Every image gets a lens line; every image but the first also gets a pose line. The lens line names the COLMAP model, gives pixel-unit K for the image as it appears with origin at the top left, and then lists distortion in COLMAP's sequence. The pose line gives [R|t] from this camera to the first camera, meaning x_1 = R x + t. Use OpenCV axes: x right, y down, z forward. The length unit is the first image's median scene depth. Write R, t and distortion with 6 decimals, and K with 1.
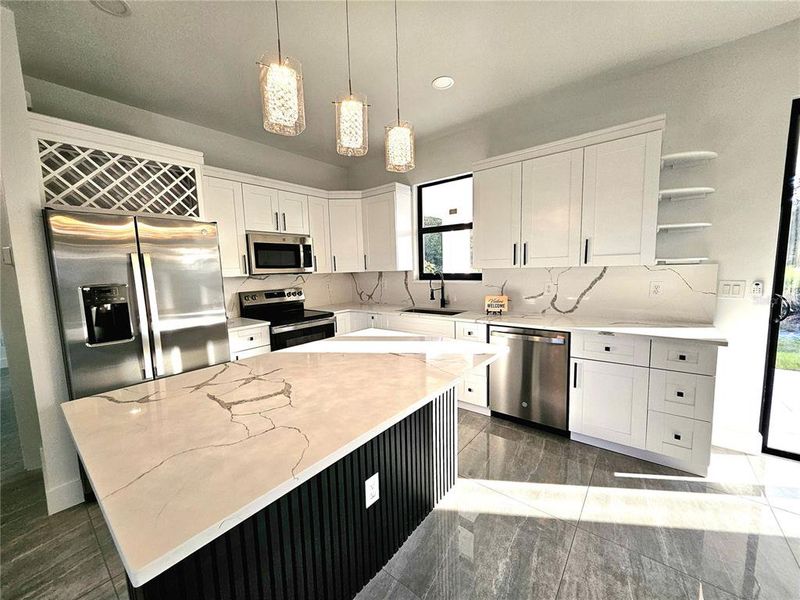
lens RADIAL K [[316.7, 0, 393.5], [0, 316.7, 300.8], [0, 0, 1]] dist [0.000887, -0.000131]
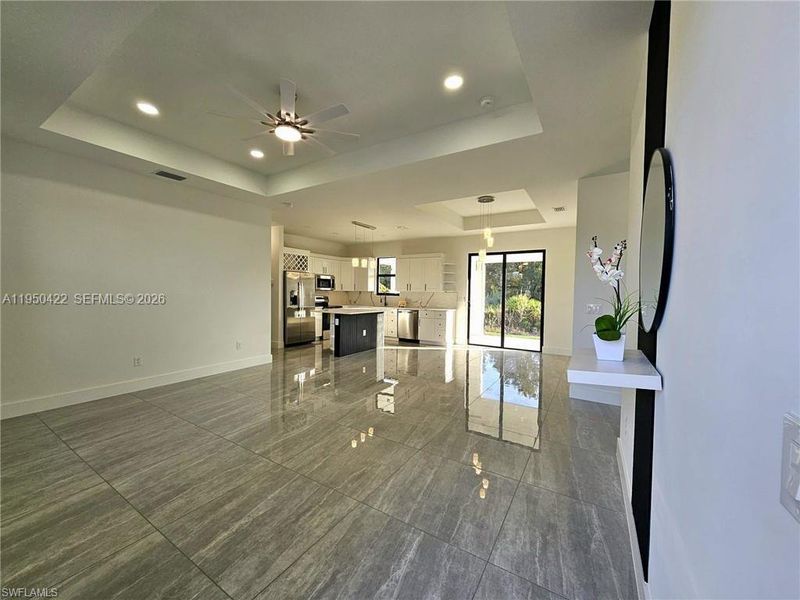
lens RADIAL K [[316.7, 0, 393.5], [0, 316.7, 300.8], [0, 0, 1]] dist [0.000887, -0.000131]
pose [[0.991346, 0.043046, 0.124014, -0.101812], [-0.033128, 0.996167, -0.080960, 0.188254], [-0.127023, 0.076151, 0.988972, -1.590613]]
